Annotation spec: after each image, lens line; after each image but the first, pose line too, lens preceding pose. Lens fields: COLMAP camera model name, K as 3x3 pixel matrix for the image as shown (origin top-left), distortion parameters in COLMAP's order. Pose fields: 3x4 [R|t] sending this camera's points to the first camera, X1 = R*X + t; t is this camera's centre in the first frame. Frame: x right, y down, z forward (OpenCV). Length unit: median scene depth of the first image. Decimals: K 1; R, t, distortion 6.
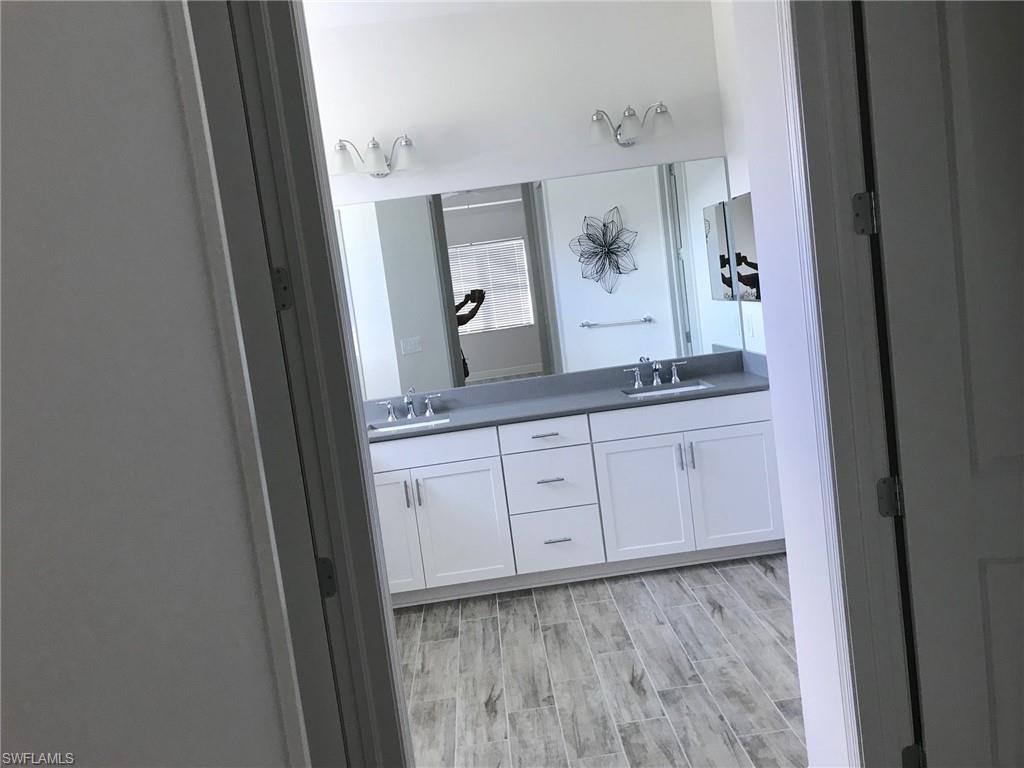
lens RADIAL K [[842.1, 0, 509.3], [0, 842.1, 385.9], [0, 0, 1]] dist [0.032414, -0.039424]
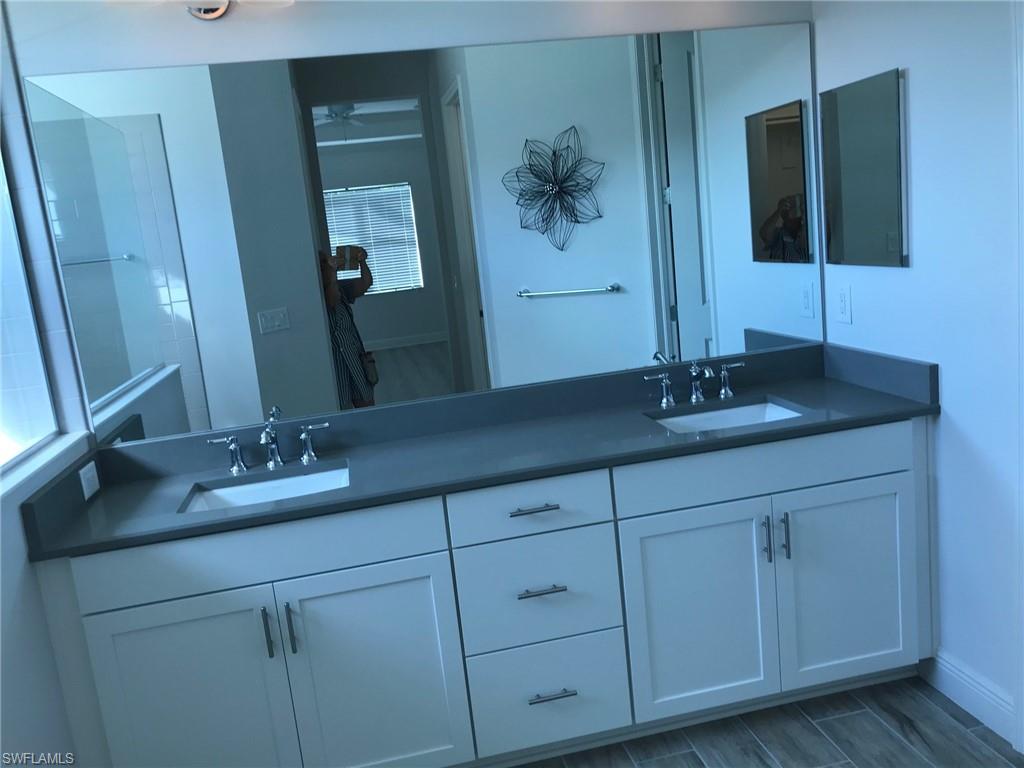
lens RADIAL K [[842.1, 0, 518.3], [0, 842.1, 379.1], [0, 0, 1]] dist [0.032414, -0.039424]
pose [[0.986130, -0.007066, 0.165823, -0.047115], [0.000615, 0.999242, 0.038923, -0.038652], [-0.165972, -0.038282, 0.985387, 0.402367]]
